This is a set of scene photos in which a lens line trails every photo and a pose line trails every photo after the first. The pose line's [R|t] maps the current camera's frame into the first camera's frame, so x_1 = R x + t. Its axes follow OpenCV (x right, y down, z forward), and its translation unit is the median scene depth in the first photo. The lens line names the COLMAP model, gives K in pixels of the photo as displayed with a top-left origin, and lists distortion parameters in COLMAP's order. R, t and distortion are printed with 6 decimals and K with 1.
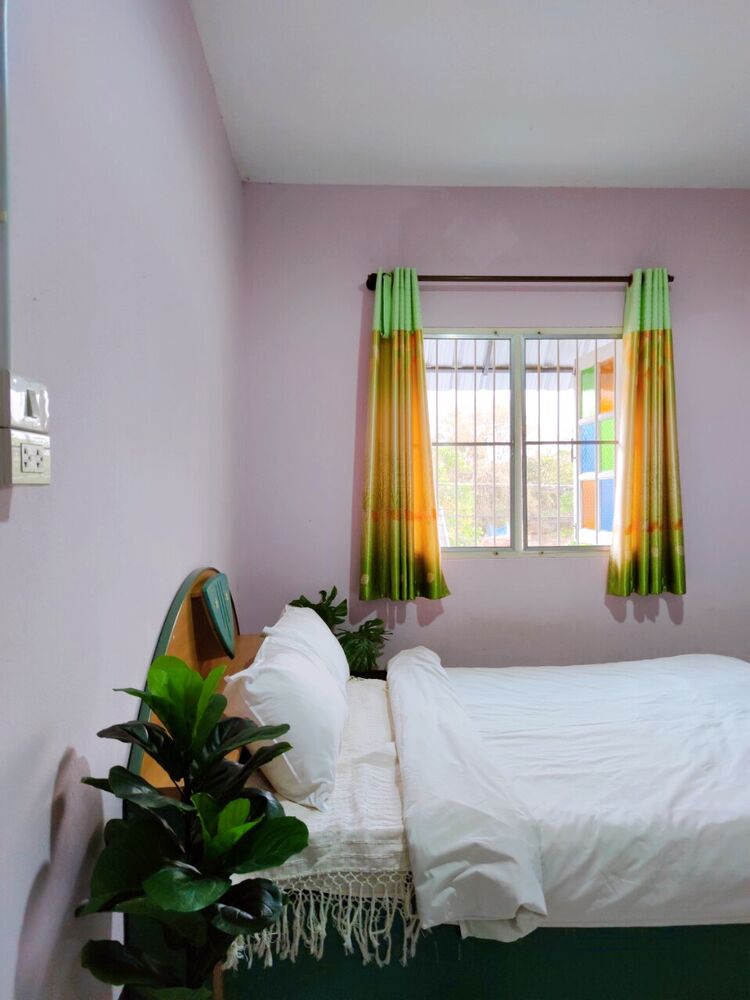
lens RADIAL K [[711.0, 0, 378.0], [0, 711.0, 500.8], [0, 0, 1]] dist [0.048591, -0.034083]
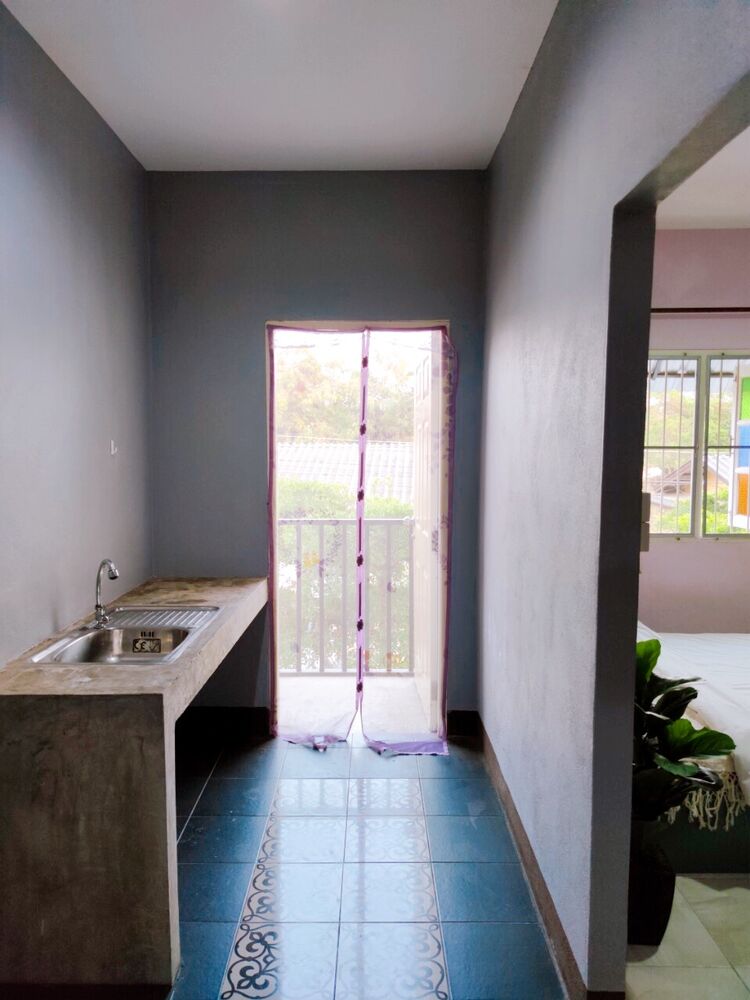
lens RADIAL K [[711.0, 0, 378.0], [0, 711.0, 500.8], [0, 0, 1]] dist [0.048591, -0.034083]
pose [[0.998464, 0.016251, -0.052960, -0.333019], [-0.012523, 0.997469, 0.069985, -0.082465], [0.053964, -0.069214, 0.996141, -0.275937]]
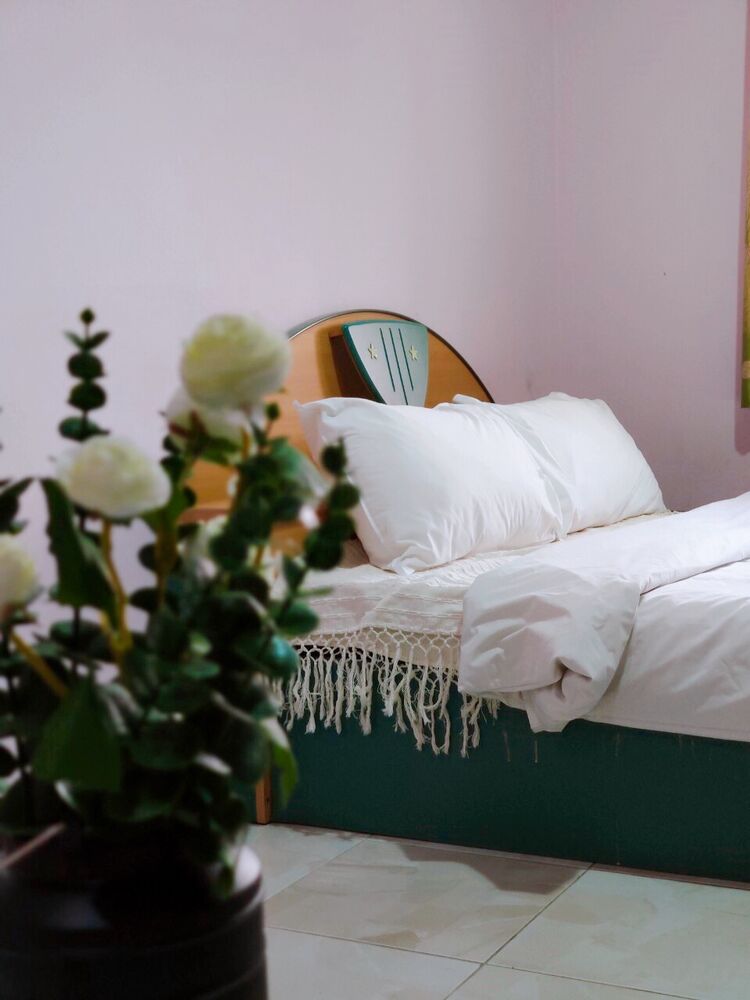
lens RADIAL K [[1472.8, 0, 375.0], [0, 1472.8, 500.0], [0, 0, 1]] dist [0.188978, -0.008858]
pose [[0.849832, 0.020190, -0.526666, 0.405389], [0.024080, 0.996735, 0.077066, 0.131253], [0.526503, -0.078175, 0.846572, -0.185597]]
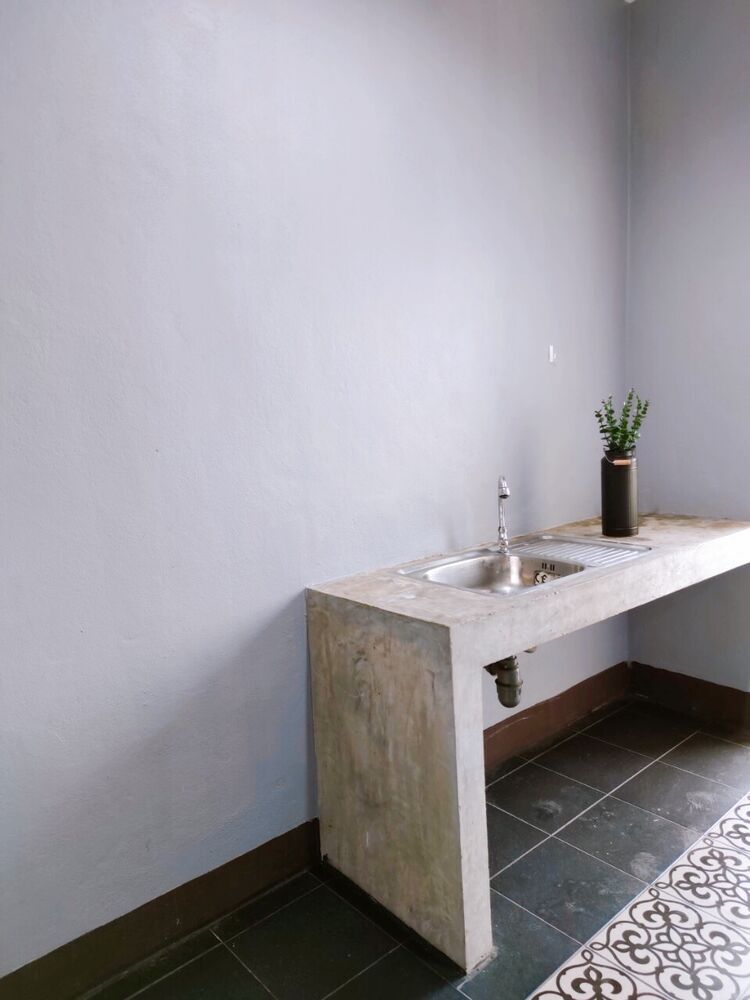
lens RADIAL K [[705.3, 0, 376.9], [0, 705.3, 508.0], [0, 0, 1]] dist [0.113849, -0.130113]
pose [[0.617053, 0.089882, -0.781772, -0.196922], [0.034139, 0.989463, 0.140707, -0.027457], [0.786181, -0.113512, 0.607482, -0.021122]]
